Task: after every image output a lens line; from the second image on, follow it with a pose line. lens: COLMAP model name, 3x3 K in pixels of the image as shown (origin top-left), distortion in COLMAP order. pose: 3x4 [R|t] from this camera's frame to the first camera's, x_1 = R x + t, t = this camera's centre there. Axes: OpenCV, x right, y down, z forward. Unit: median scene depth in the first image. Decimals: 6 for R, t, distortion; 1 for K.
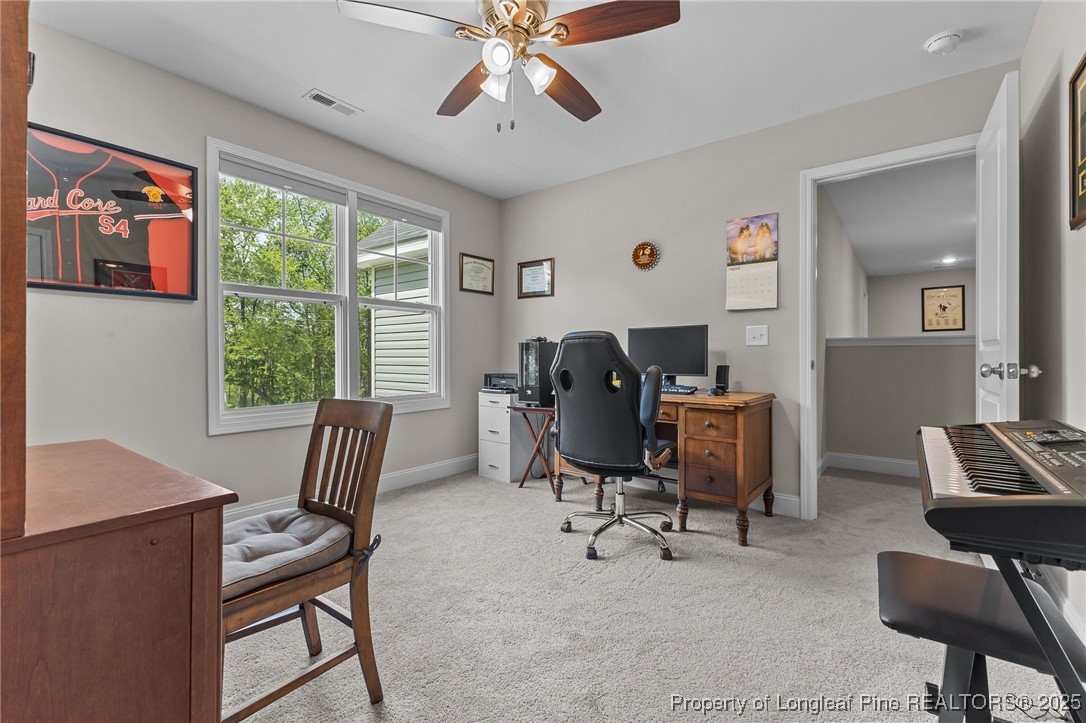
lens RADIAL K [[472.8, 0, 543.1], [0, 472.8, 357.5], [0, 0, 1]] dist [0.007966, -0.000233]
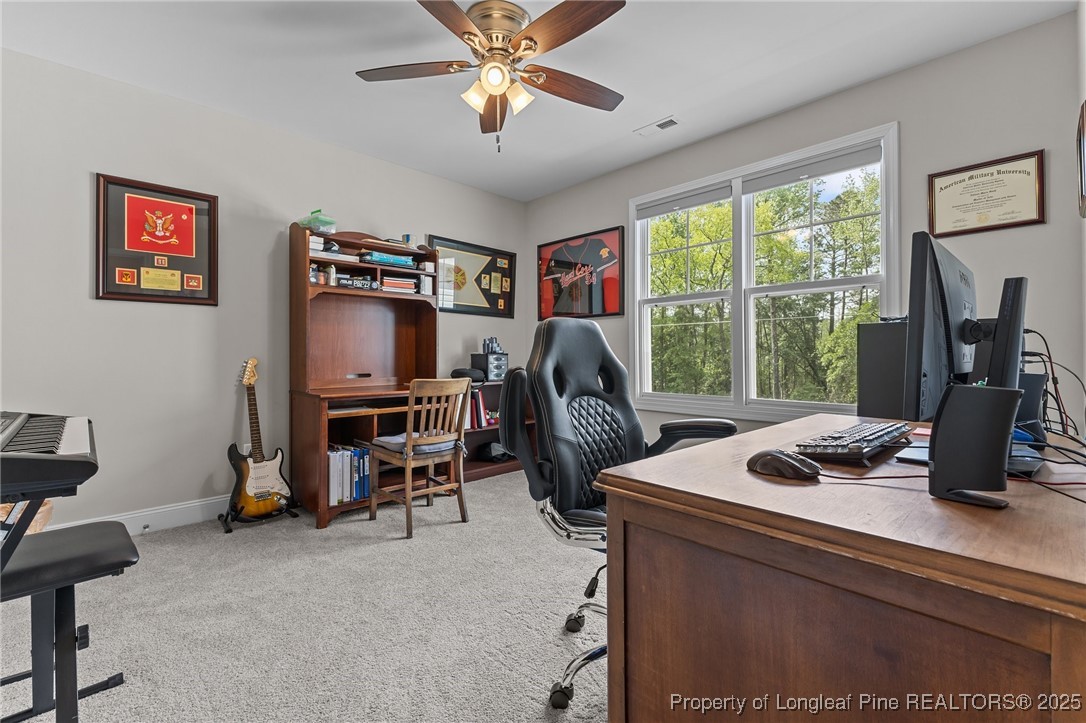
lens RADIAL K [[472.8, 0, 542.7], [0, 472.8, 355.6], [0, 0, 1]] dist [0.007966, -0.000233]
pose [[-0.155908, 0.000474, -0.987771, 0.601074], [-0.004820, 0.999988, 0.001241, 0.004646], [0.987760, 0.004955, -0.155904, 0.771739]]
